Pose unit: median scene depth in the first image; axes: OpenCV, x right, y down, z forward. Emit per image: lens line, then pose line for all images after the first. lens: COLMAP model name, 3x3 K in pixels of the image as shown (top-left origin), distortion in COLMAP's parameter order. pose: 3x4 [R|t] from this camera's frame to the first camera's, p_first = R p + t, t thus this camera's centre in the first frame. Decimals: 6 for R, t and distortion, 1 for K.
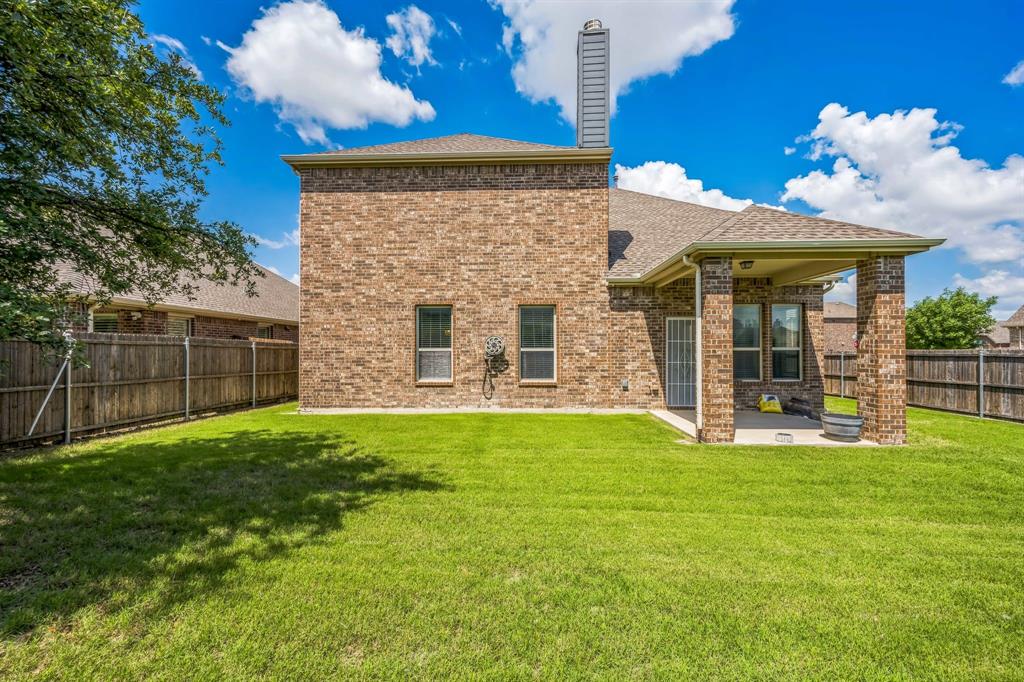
lens RADIAL K [[408.5, 0, 510.6], [0, 408.5, 345.2], [0, 0, 1]] dist [-0.006995, 0.002498]
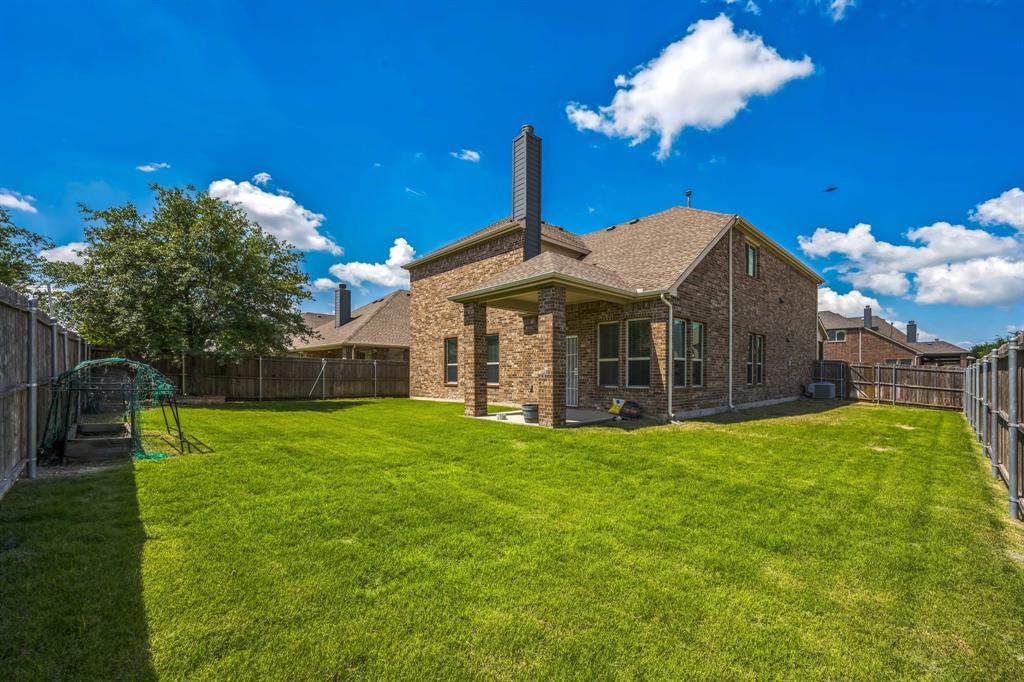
lens RADIAL K [[408.5, 0, 508.9], [0, 408.5, 374.2], [0, 0, 1]] dist [-0.006995, 0.002498]
pose [[0.713128, 0.001963, -0.701031, 1.179747], [0.005978, 0.999943, 0.008882, 0.037805], [0.701009, -0.010524, 0.713075, -0.036999]]
